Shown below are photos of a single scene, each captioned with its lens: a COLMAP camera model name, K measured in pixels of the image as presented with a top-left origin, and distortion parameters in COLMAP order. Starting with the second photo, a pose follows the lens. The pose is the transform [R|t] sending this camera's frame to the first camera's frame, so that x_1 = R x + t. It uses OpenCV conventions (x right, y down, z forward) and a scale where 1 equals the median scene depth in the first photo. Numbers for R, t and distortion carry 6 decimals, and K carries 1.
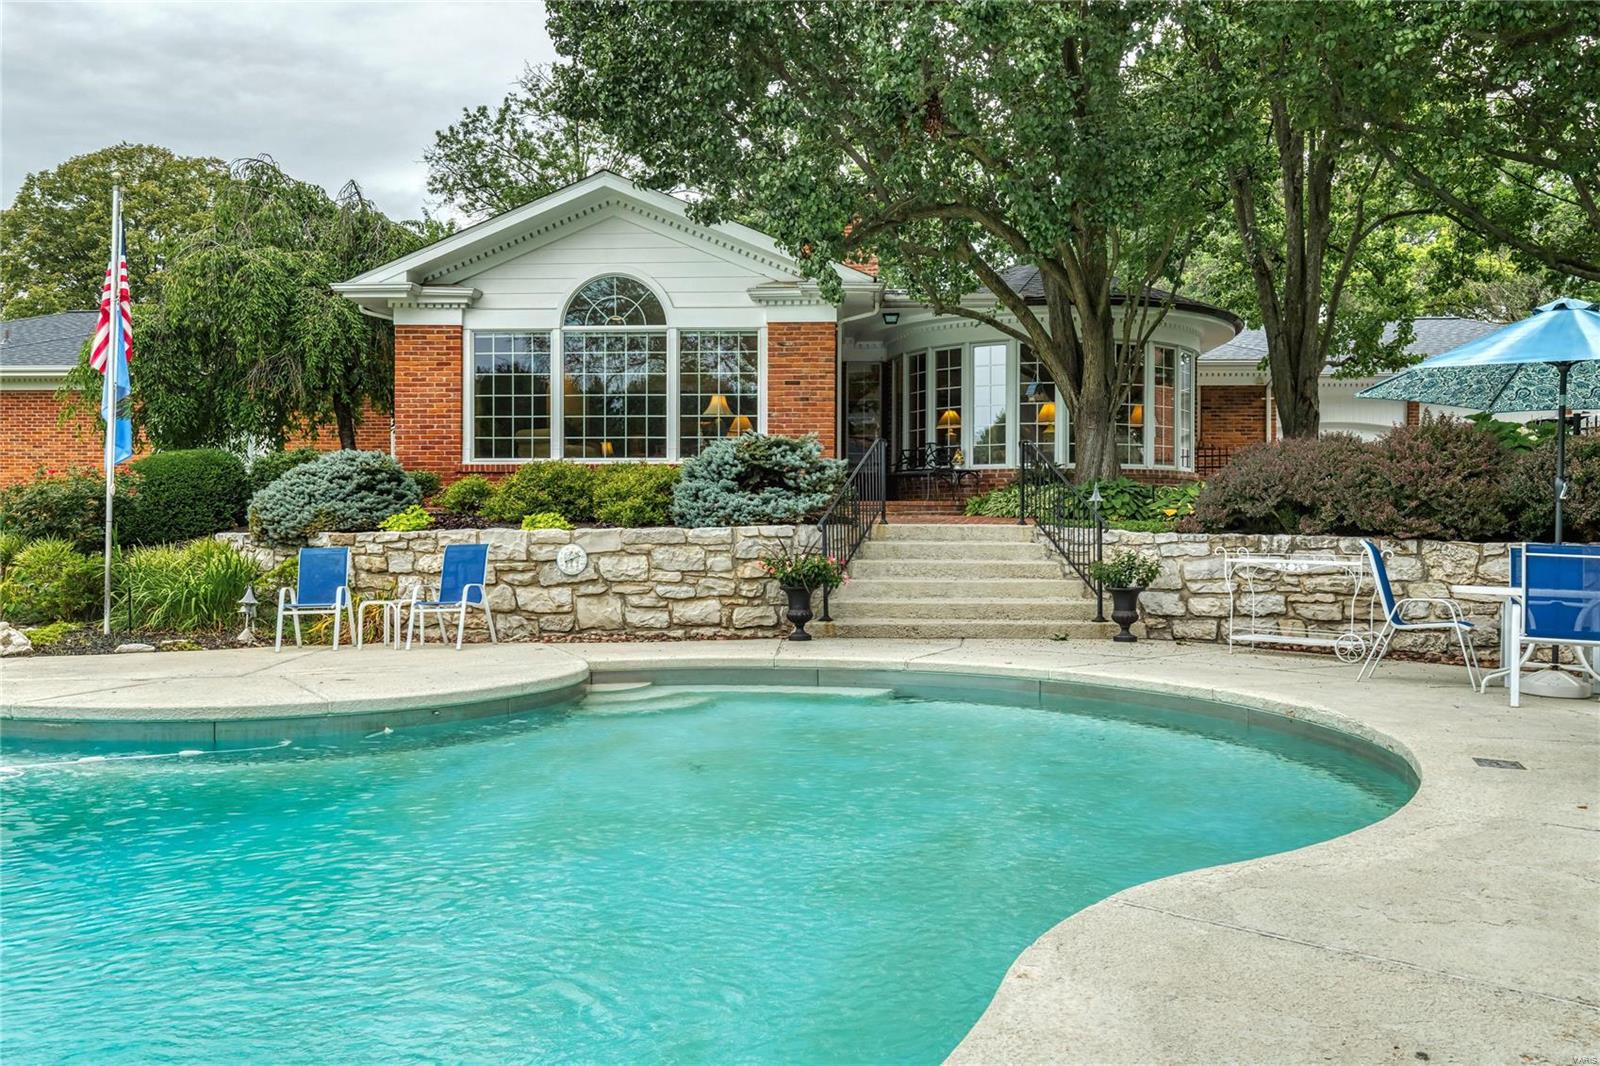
lens RADIAL K [[1270.8, 0, 799.9], [0, 1270.8, 533.8], [0, 0, 1]] dist [0.004463, -0.000419]
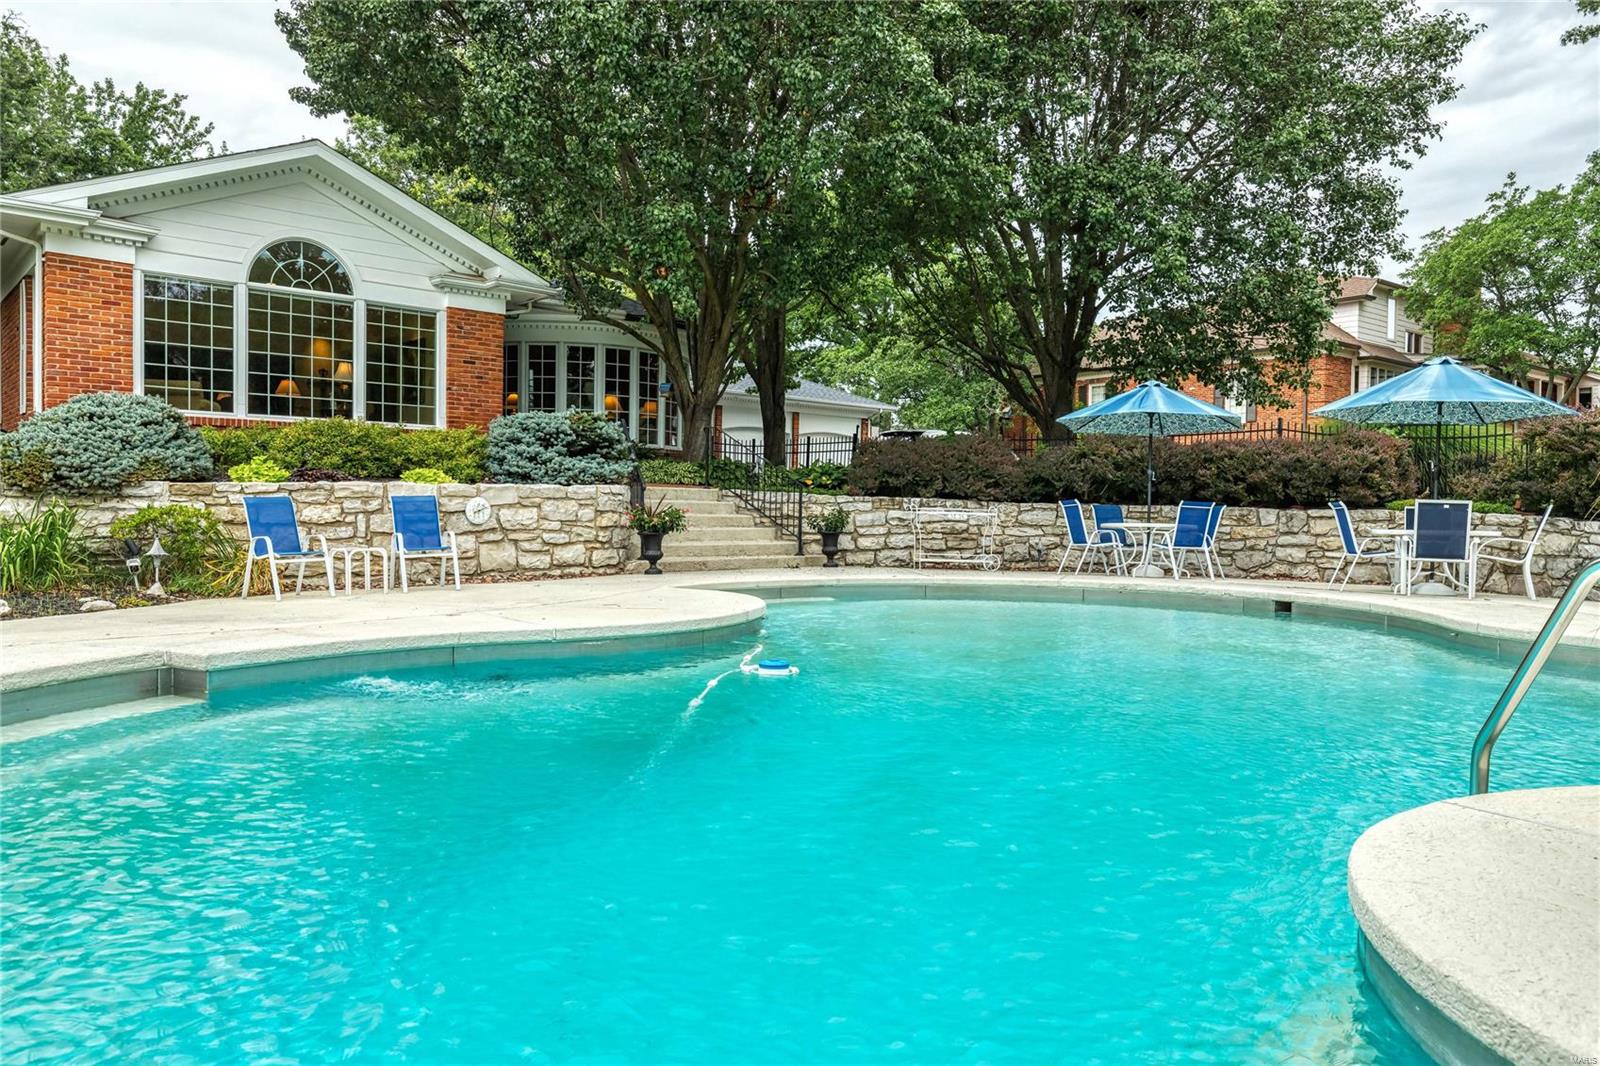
lens RADIAL K [[1100.6, 0, 799.5], [0, 1100.6, 529.9], [0, 0, 1]] dist [0.000355, 0.002150]
pose [[0.708974, -0.005771, 0.705211, -0.666471], [-0.009679, 0.999793, 0.017912, 0.016932], [-0.705169, -0.019524, 0.708771, 0.100683]]
